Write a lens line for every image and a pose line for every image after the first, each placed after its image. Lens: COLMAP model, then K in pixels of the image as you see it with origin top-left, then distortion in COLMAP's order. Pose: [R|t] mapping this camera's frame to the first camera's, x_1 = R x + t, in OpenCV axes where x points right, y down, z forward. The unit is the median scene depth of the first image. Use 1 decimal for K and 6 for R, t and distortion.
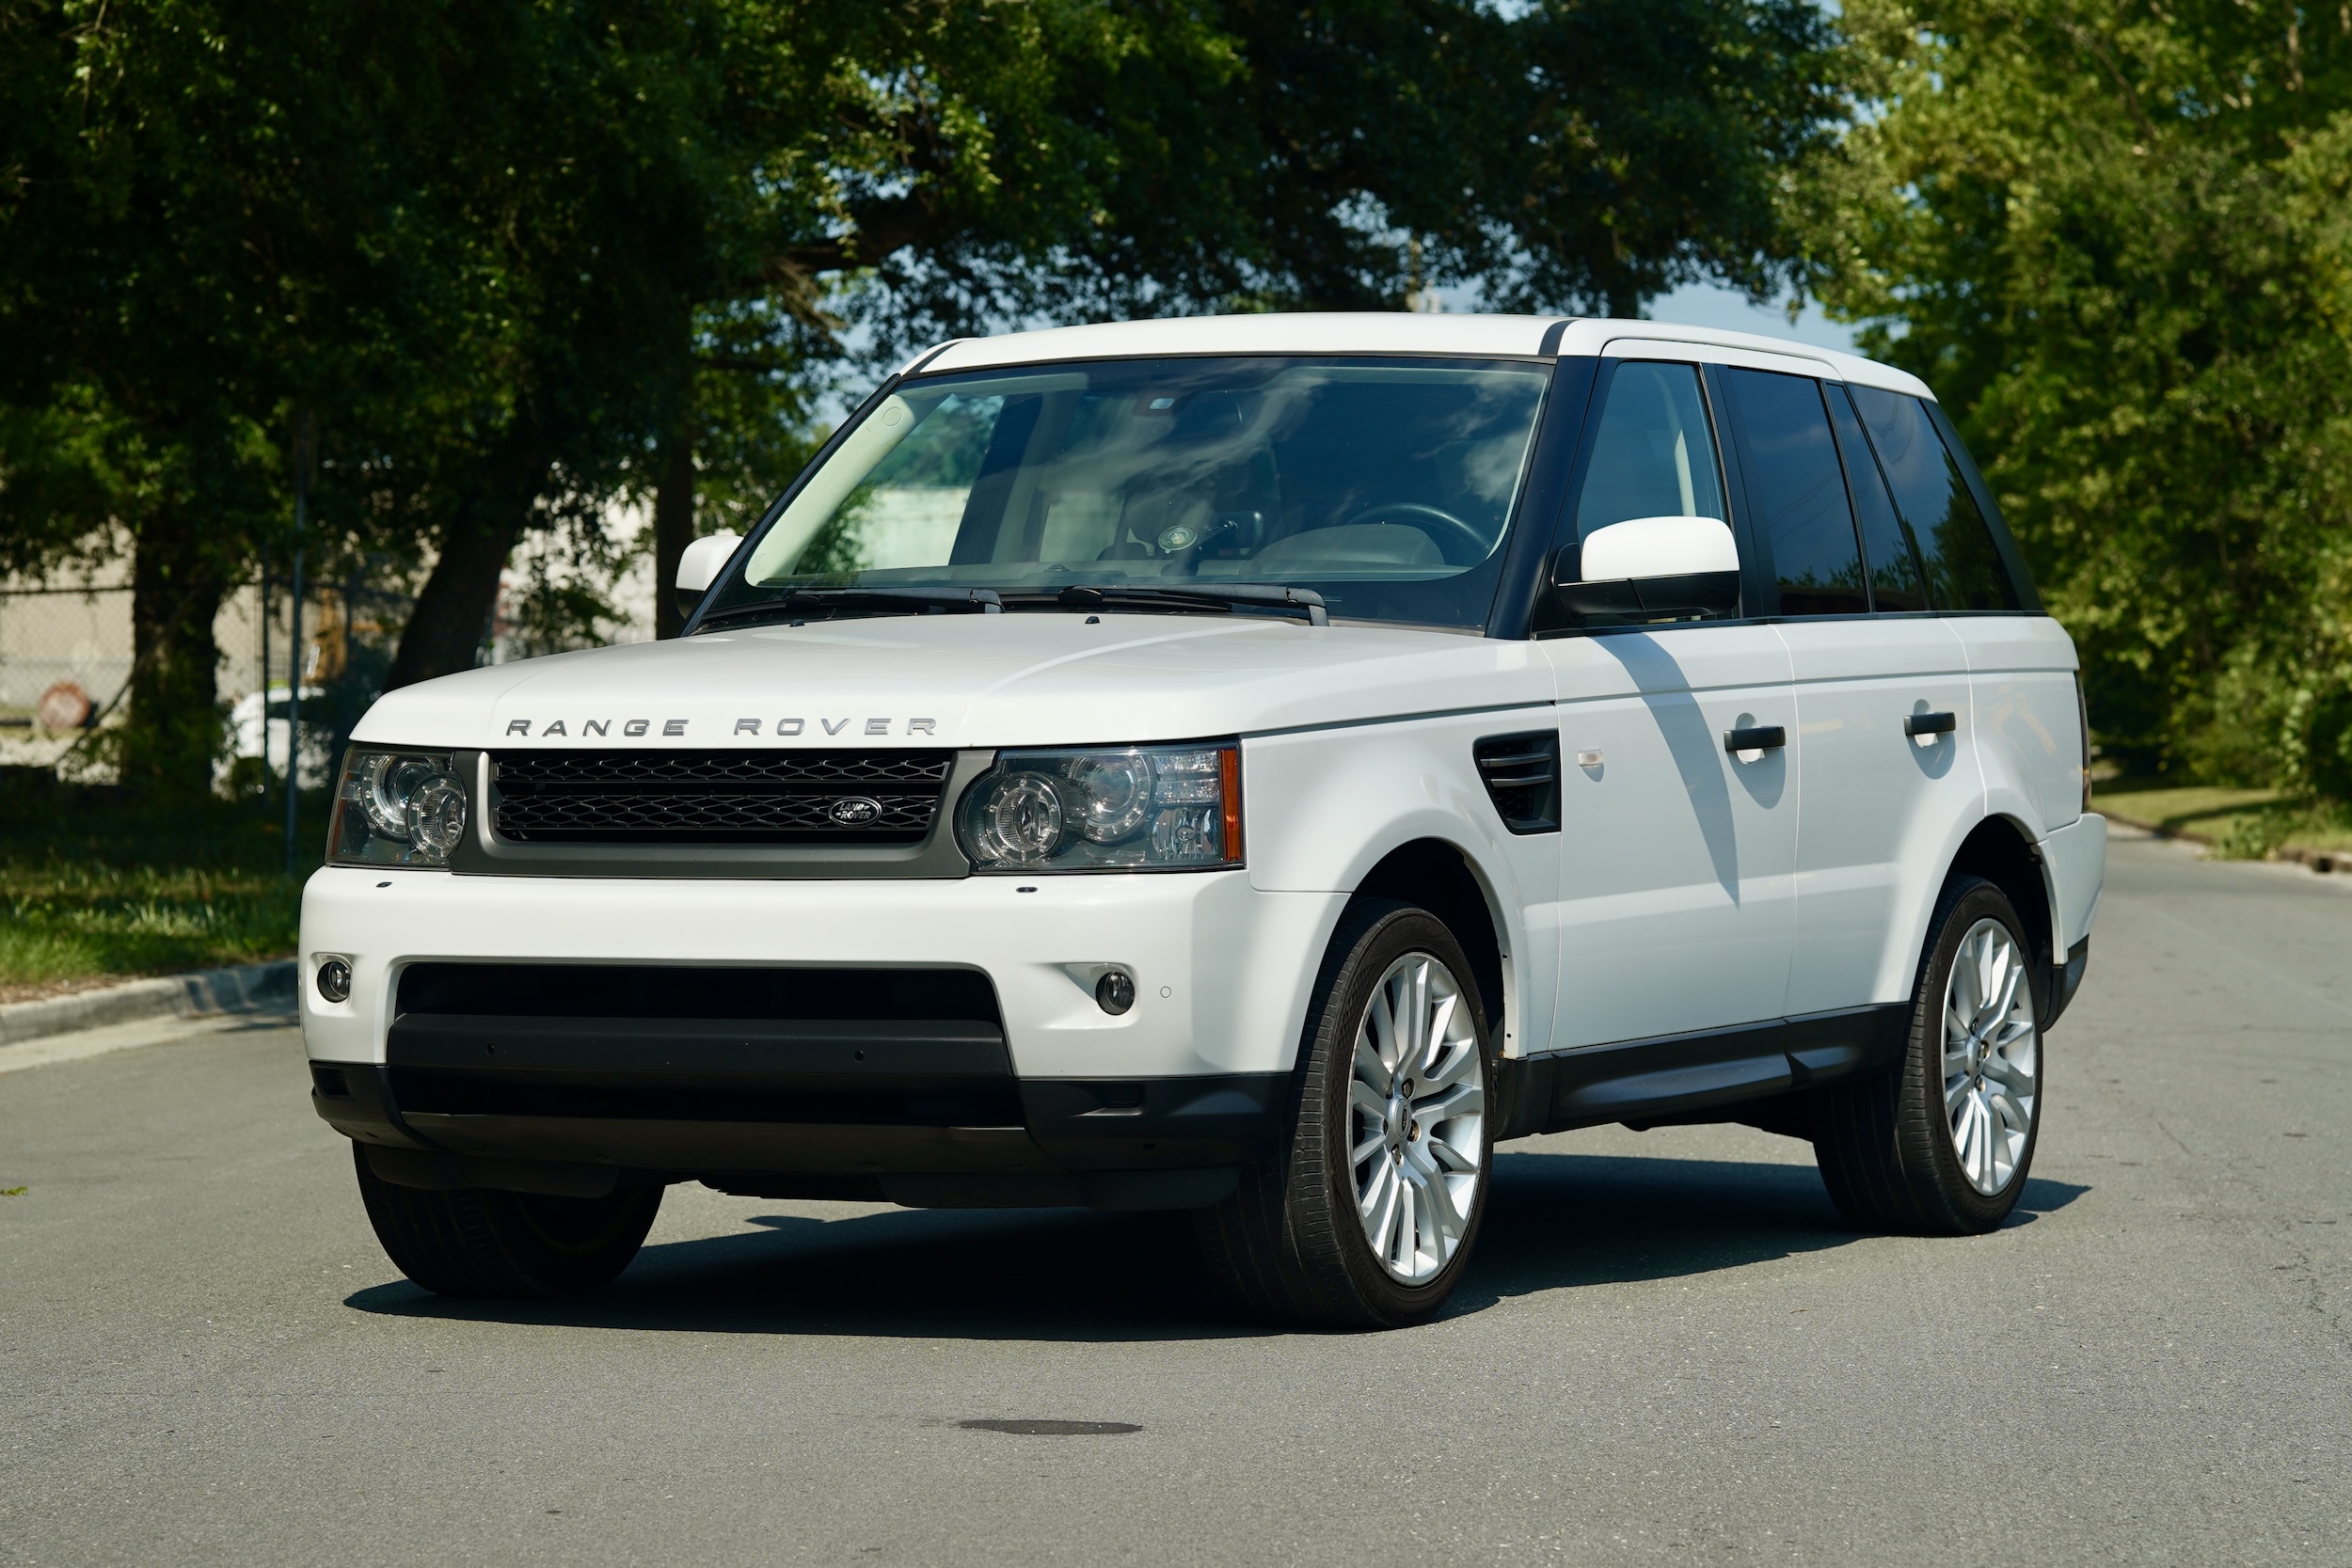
lens RADIAL K [[6952.5, 0, 1170.5], [0, 6952.5, 775.3], [0, 0, 1]] dist [0.064526, 0.000000]
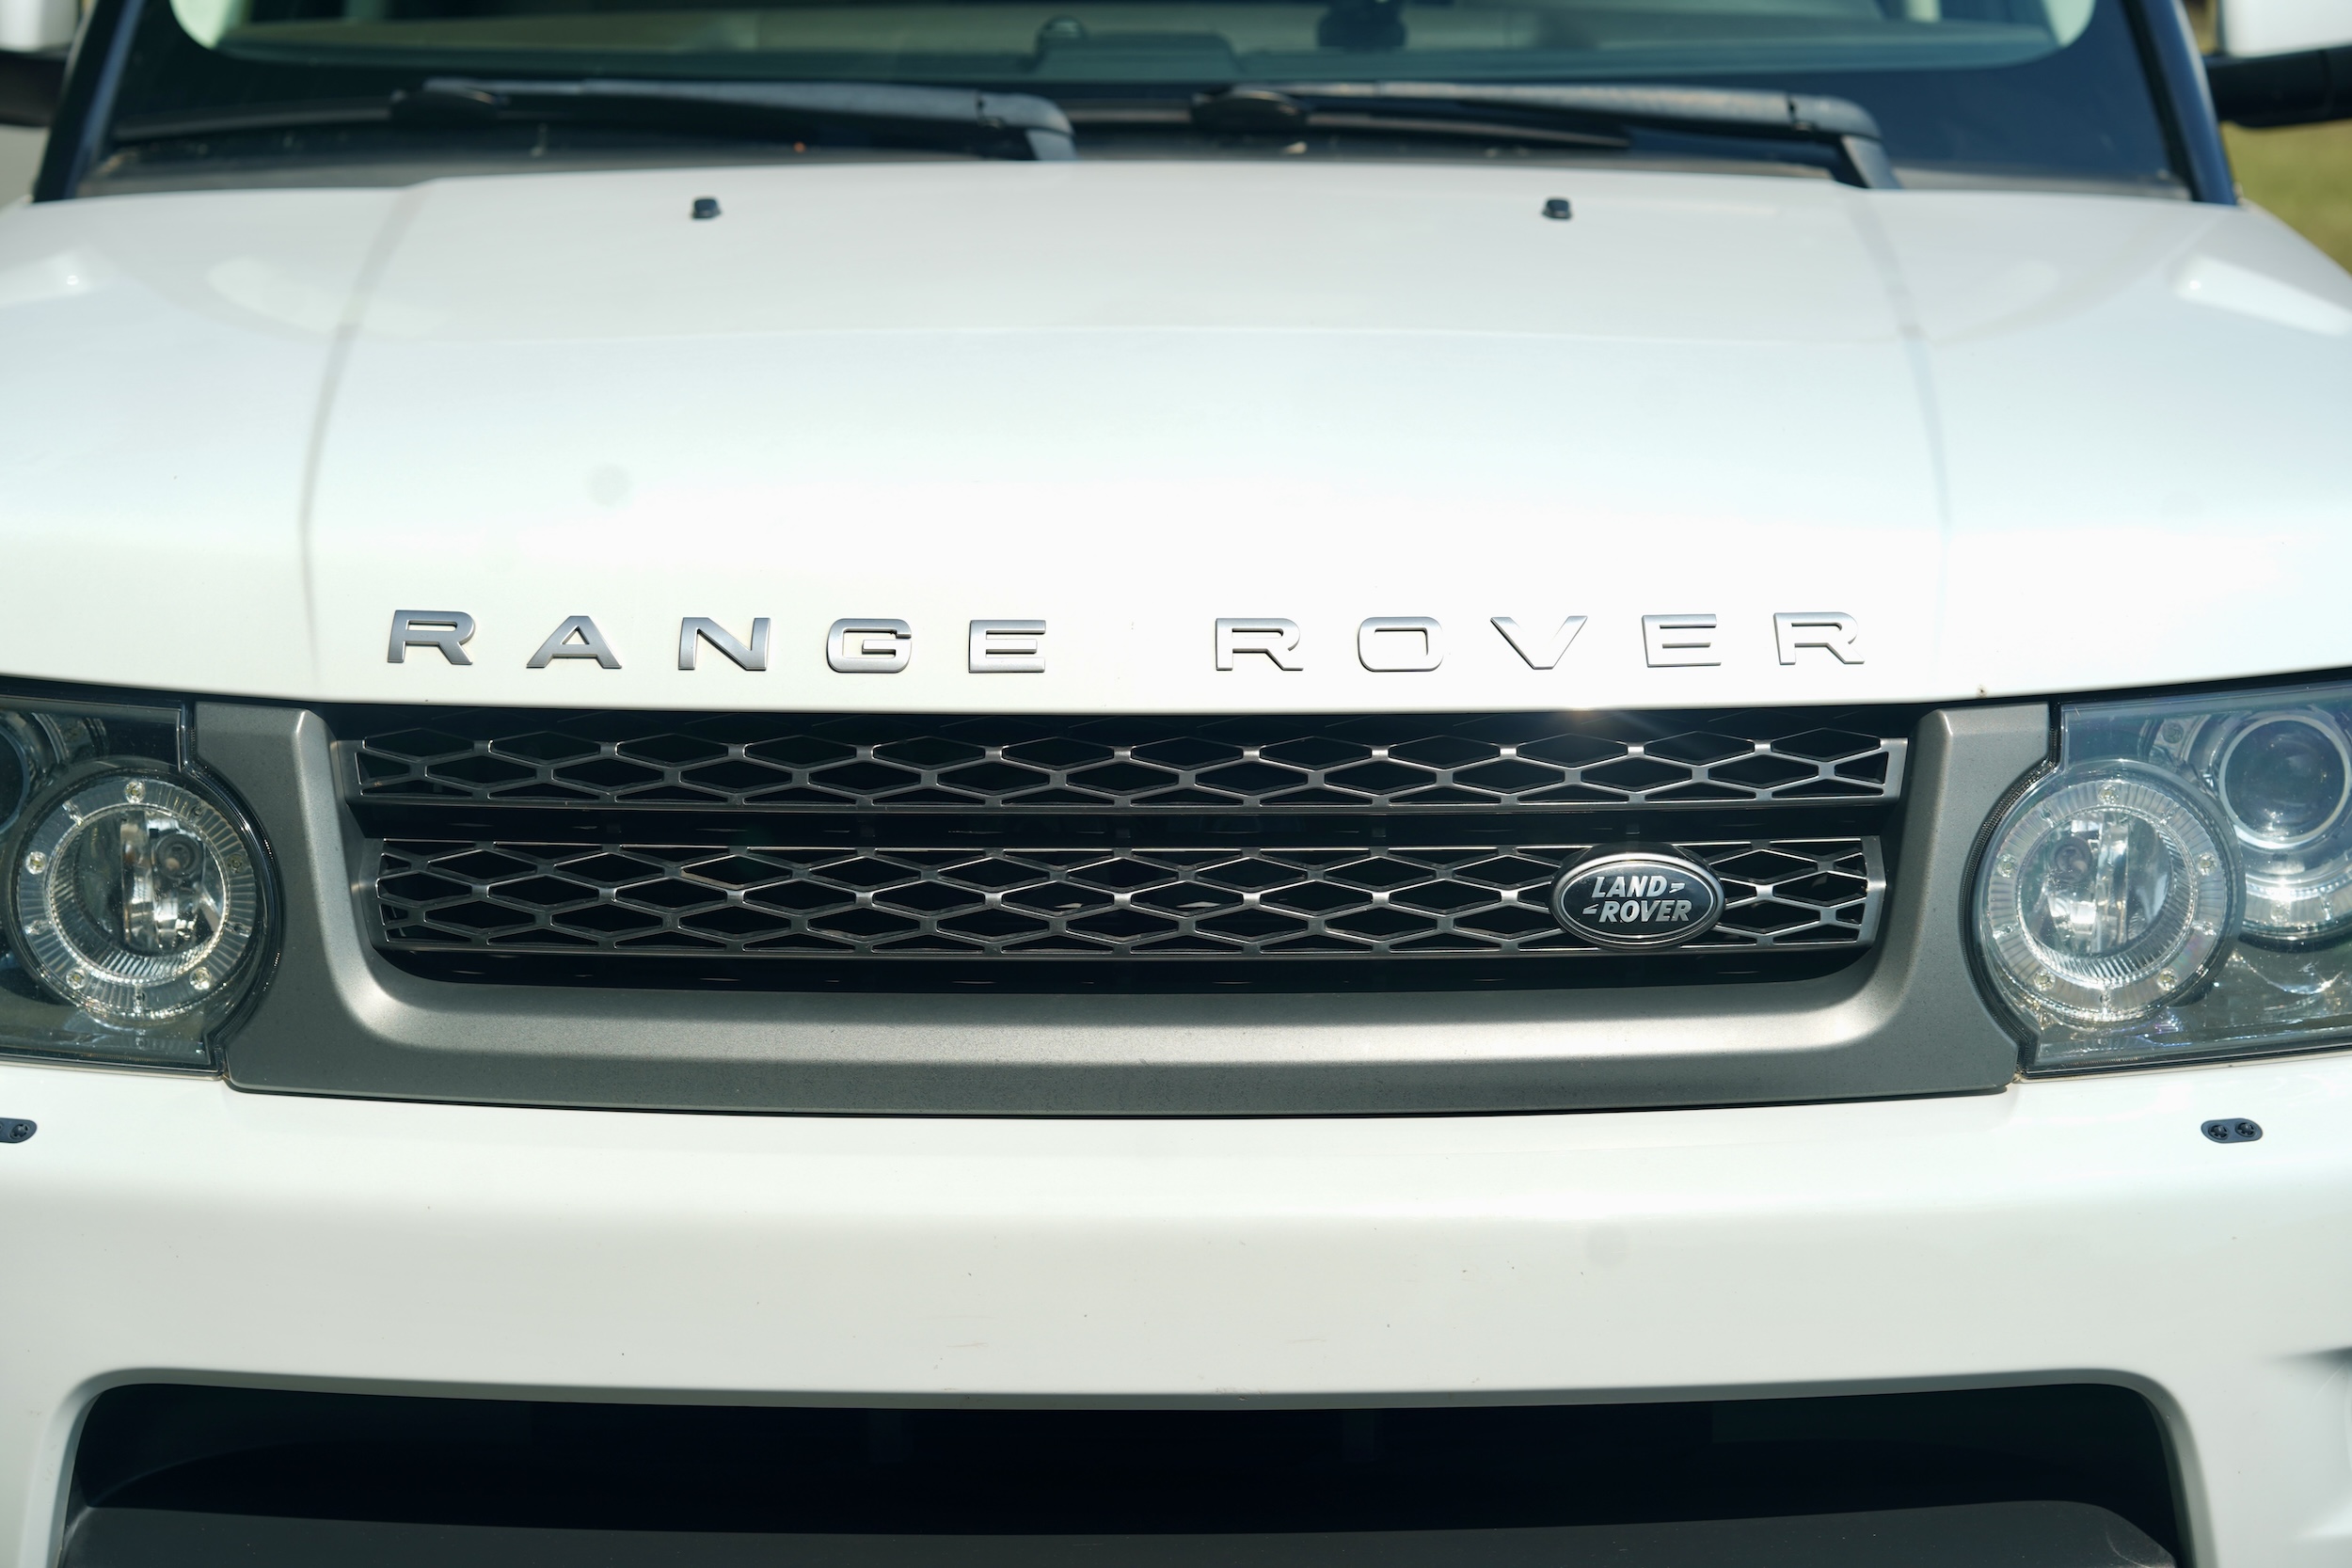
lens RADIAL K [[5664.3, 0, 1159.0], [0, 5664.3, 738.9], [0, 0, 1]] dist [0.118226, 0.000000]
pose [[0.898623, -0.065033, 0.433875, -0.179406], [-0.001006, 0.988644, 0.150272, -0.042383], [-0.438721, -0.135474, 0.888353, 0.746297]]
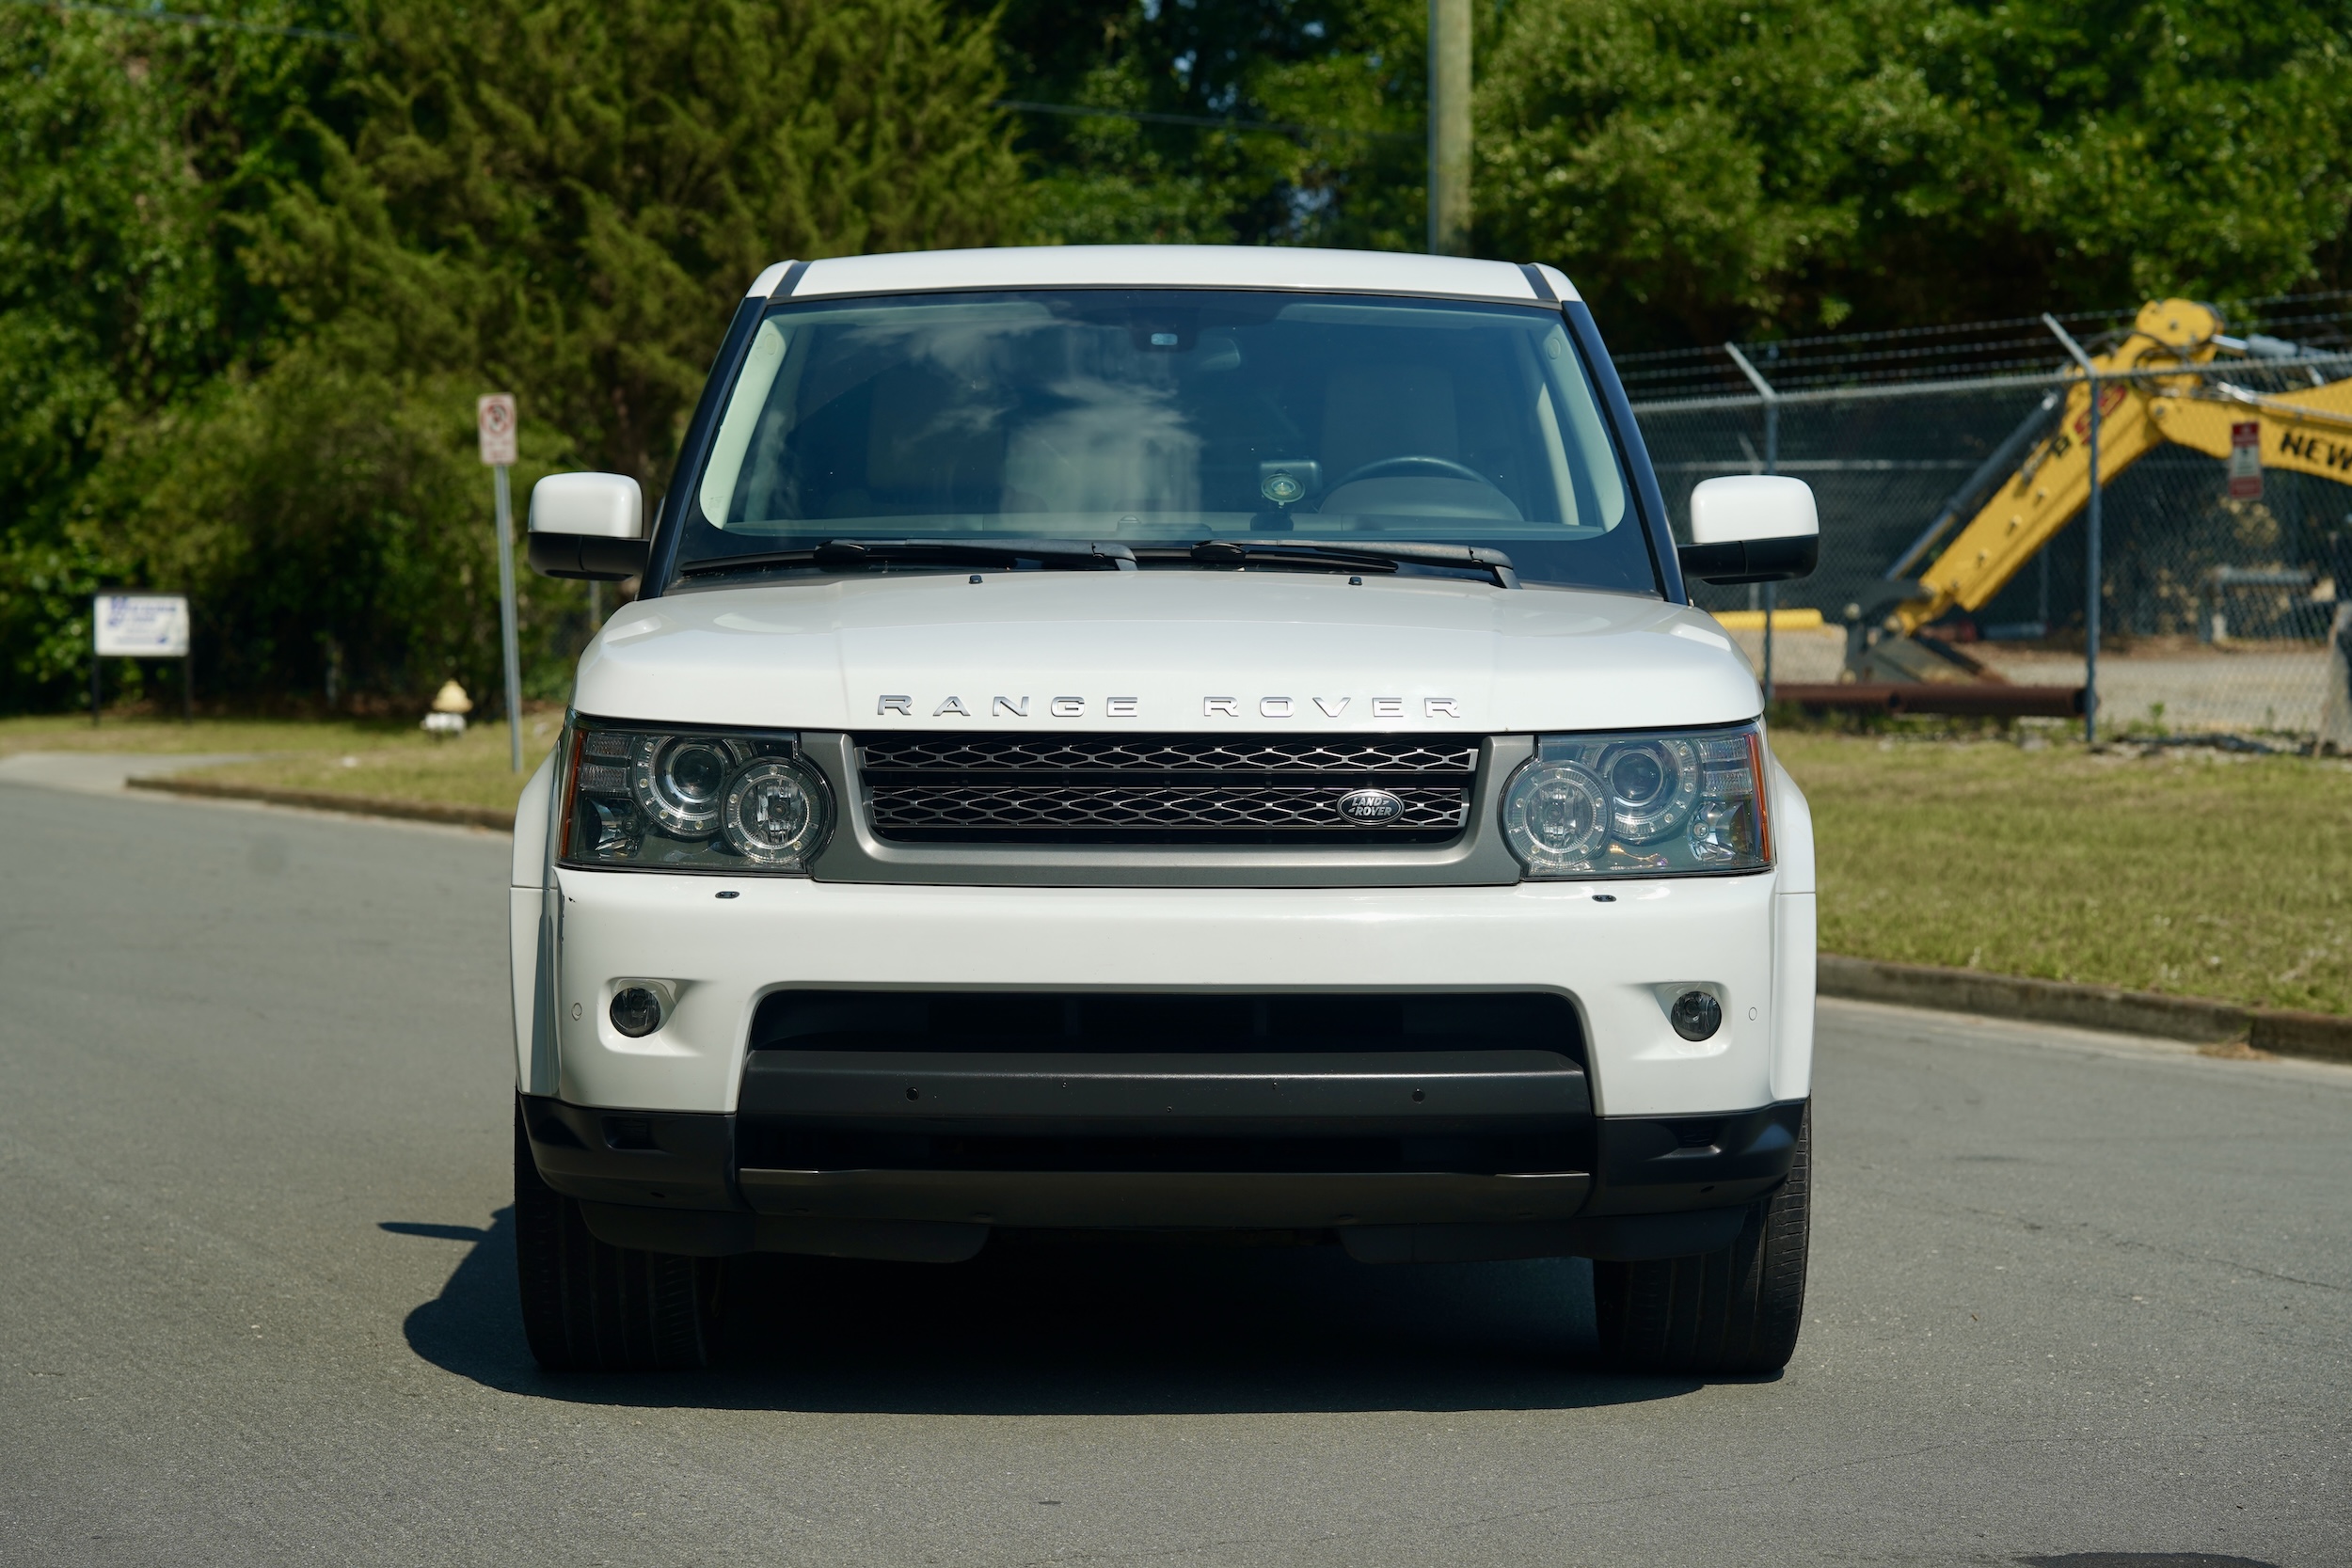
lens RADIAL K [[5664.3, 0, 1179.6], [0, 5664.3, 831.3], [0, 0, 1]] dist [0.118226, 0.000000]
pose [[0.896263, -0.006600, 0.443474, -0.363936], [-0.004862, 0.999683, 0.024704, -0.008617], [-0.443496, -0.024298, 0.895947, 0.377105]]
